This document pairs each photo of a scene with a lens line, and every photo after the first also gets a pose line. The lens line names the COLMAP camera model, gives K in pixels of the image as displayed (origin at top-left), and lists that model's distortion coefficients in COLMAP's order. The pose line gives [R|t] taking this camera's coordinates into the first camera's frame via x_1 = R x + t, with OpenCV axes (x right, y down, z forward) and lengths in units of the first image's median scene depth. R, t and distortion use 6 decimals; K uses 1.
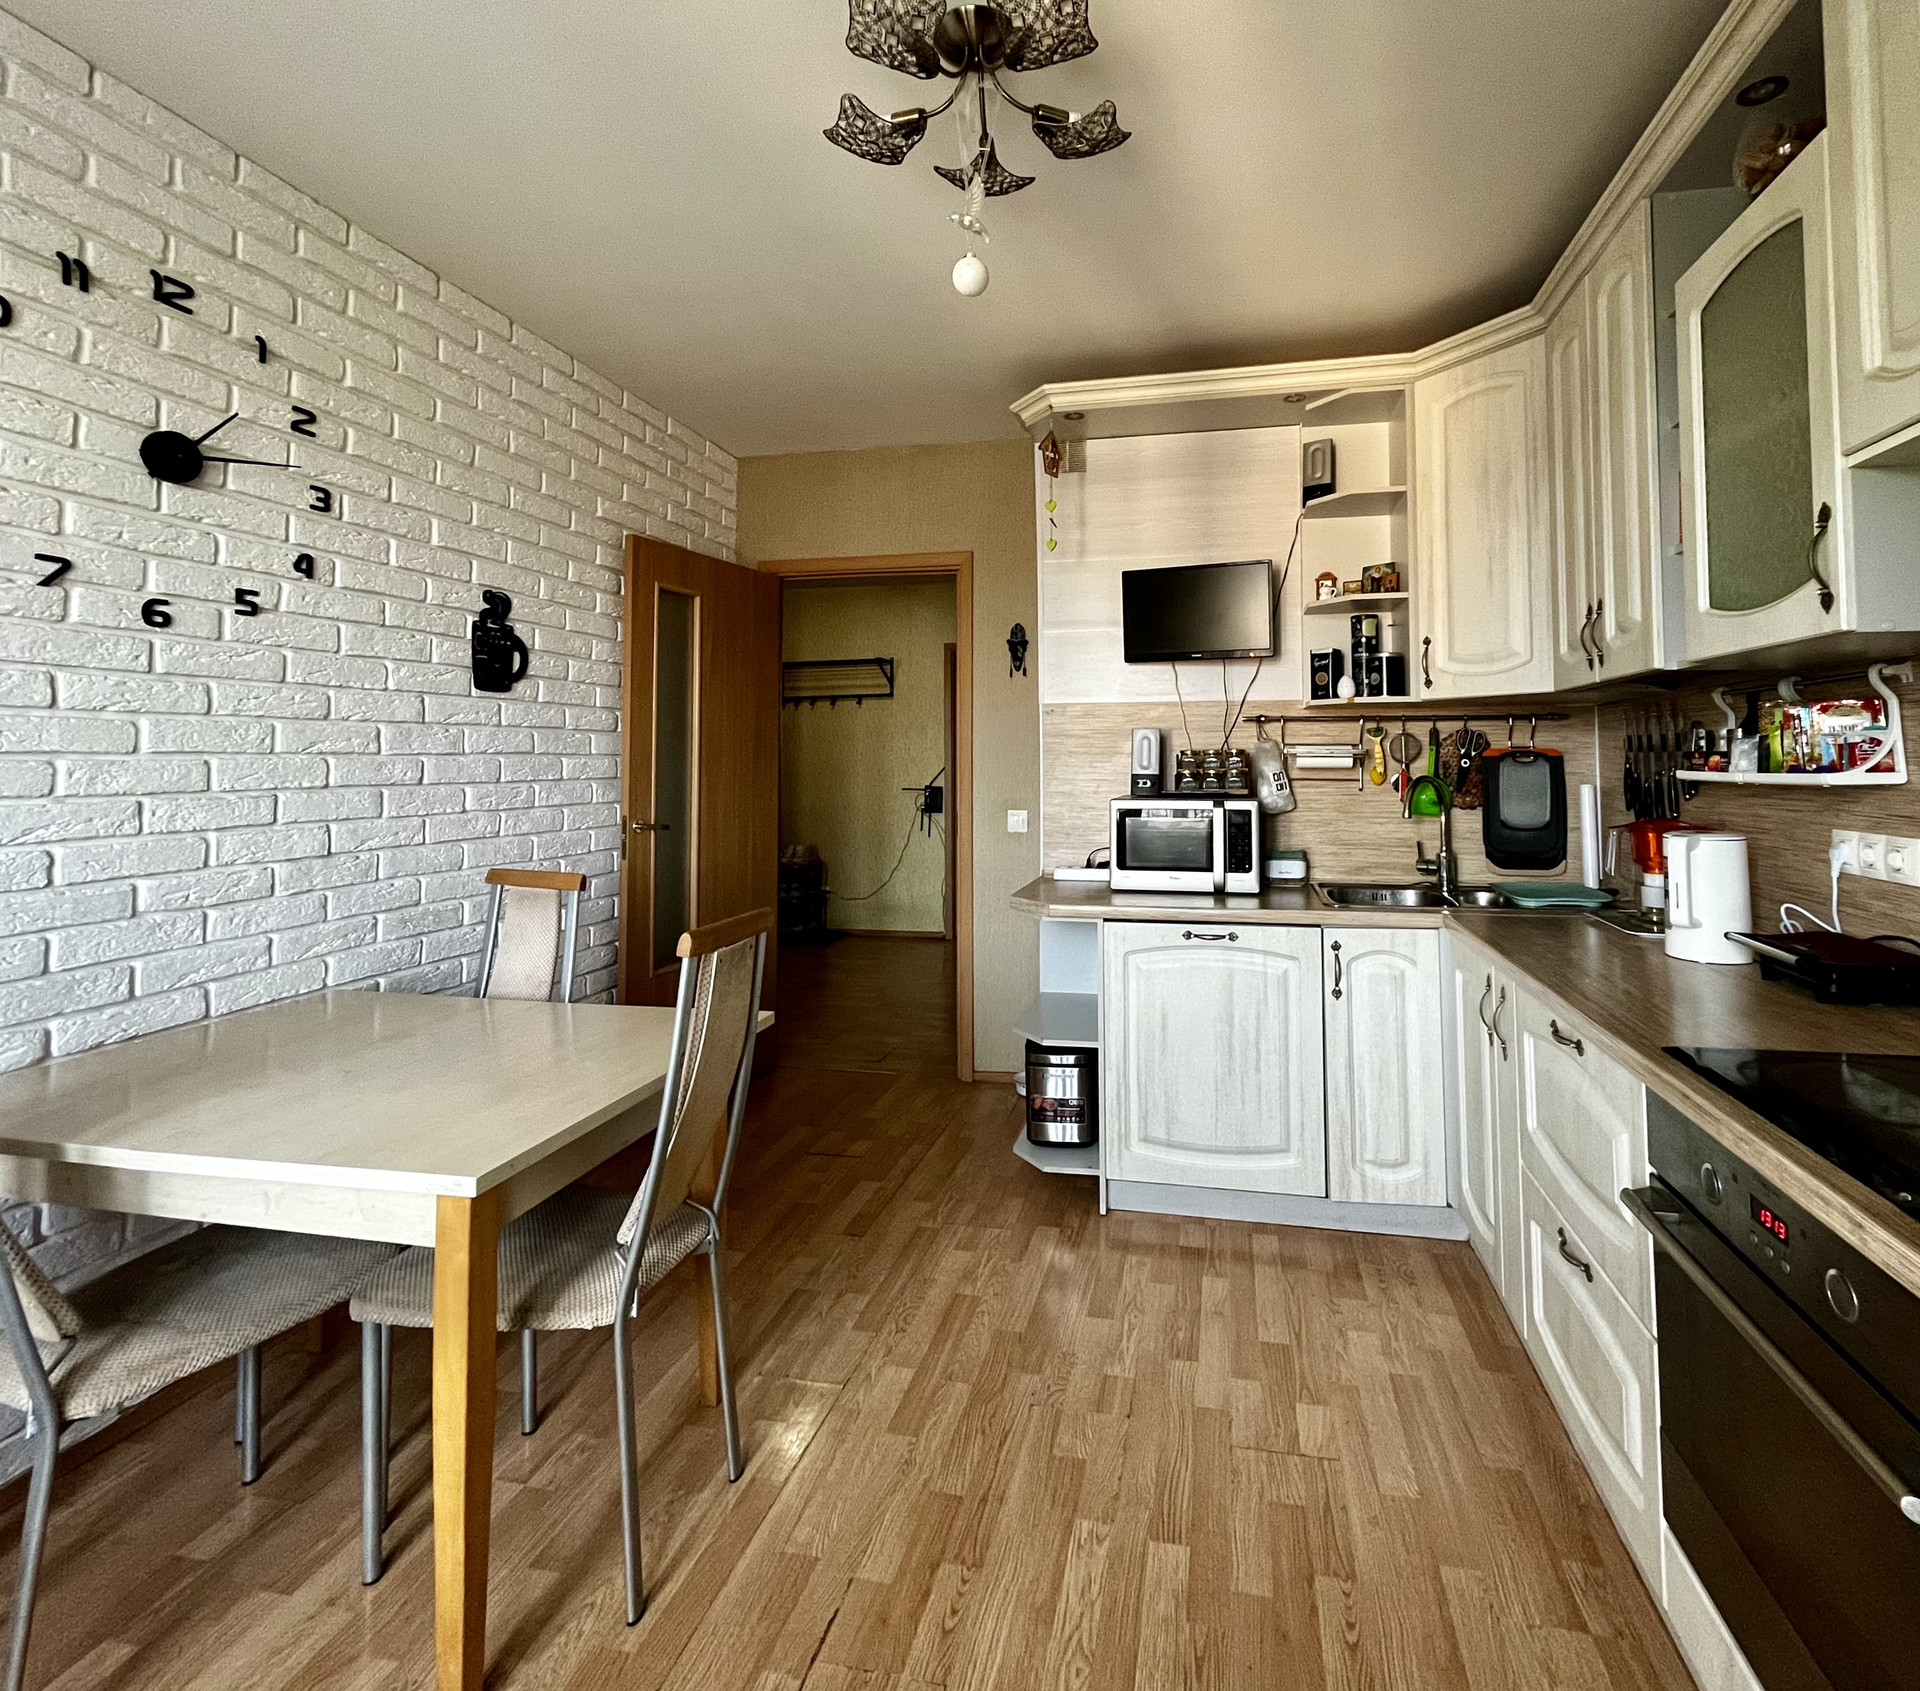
lens RADIAL K [[992.0, 0, 960.0], [0, 992.0, 727.6], [0, 0, 1]] dist [-0.002696, -0.000322]
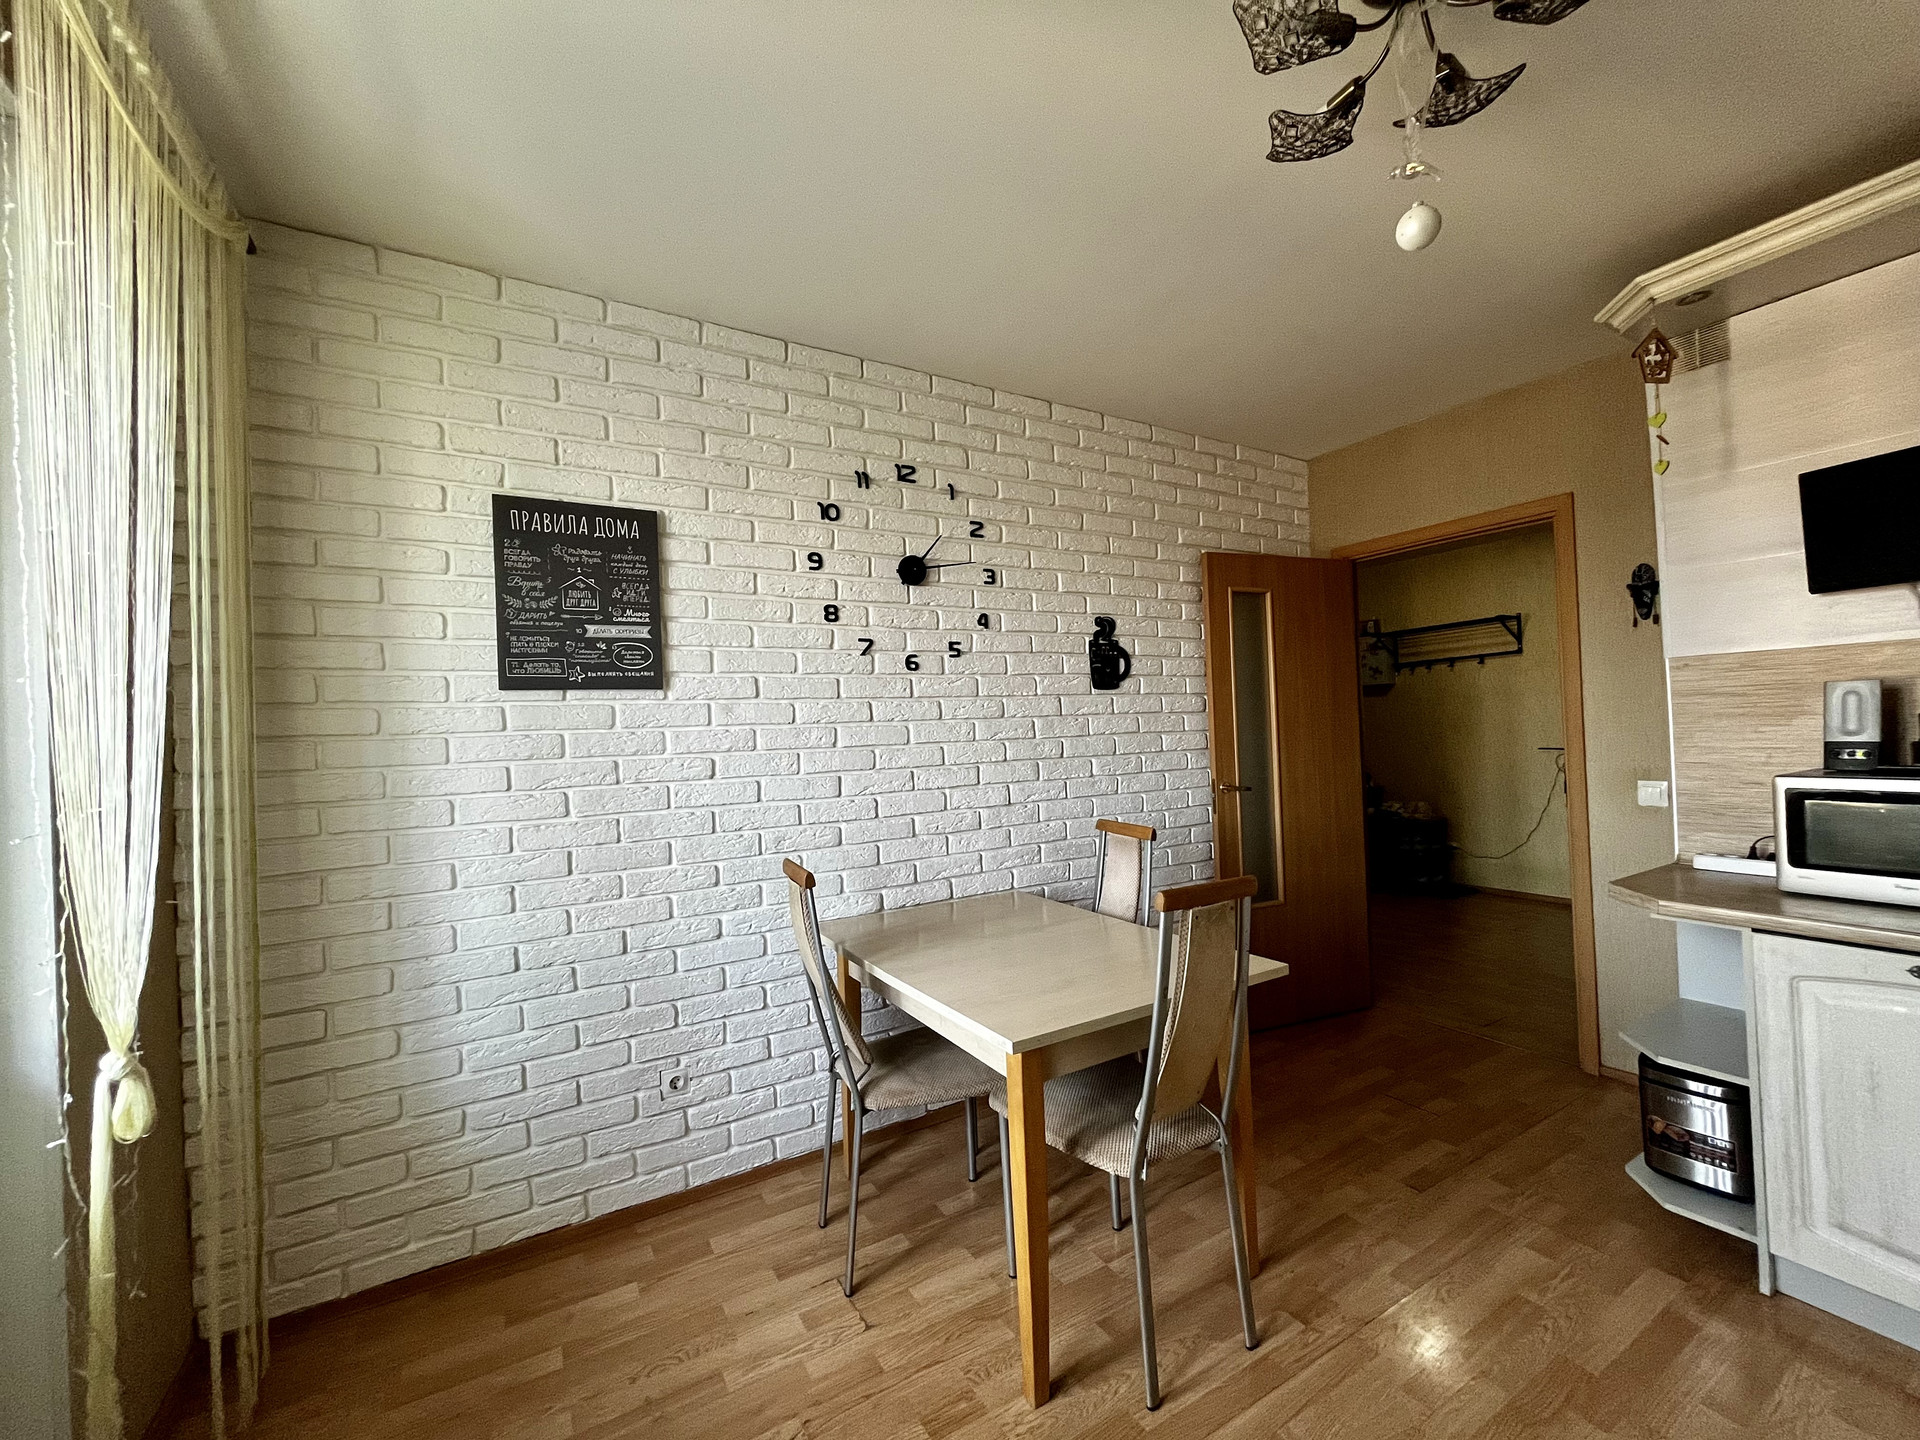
lens RADIAL K [[771.8, 0, 954.2], [0, 771.8, 720.3], [0, 0, 1]] dist [-0.000964, 0.000006]
pose [[0.657128, -0.029823, -0.753189, 0.218159], [0.069731, 0.997337, 0.021347, -0.034177], [0.750547, -0.066548, 0.657458, 0.142212]]
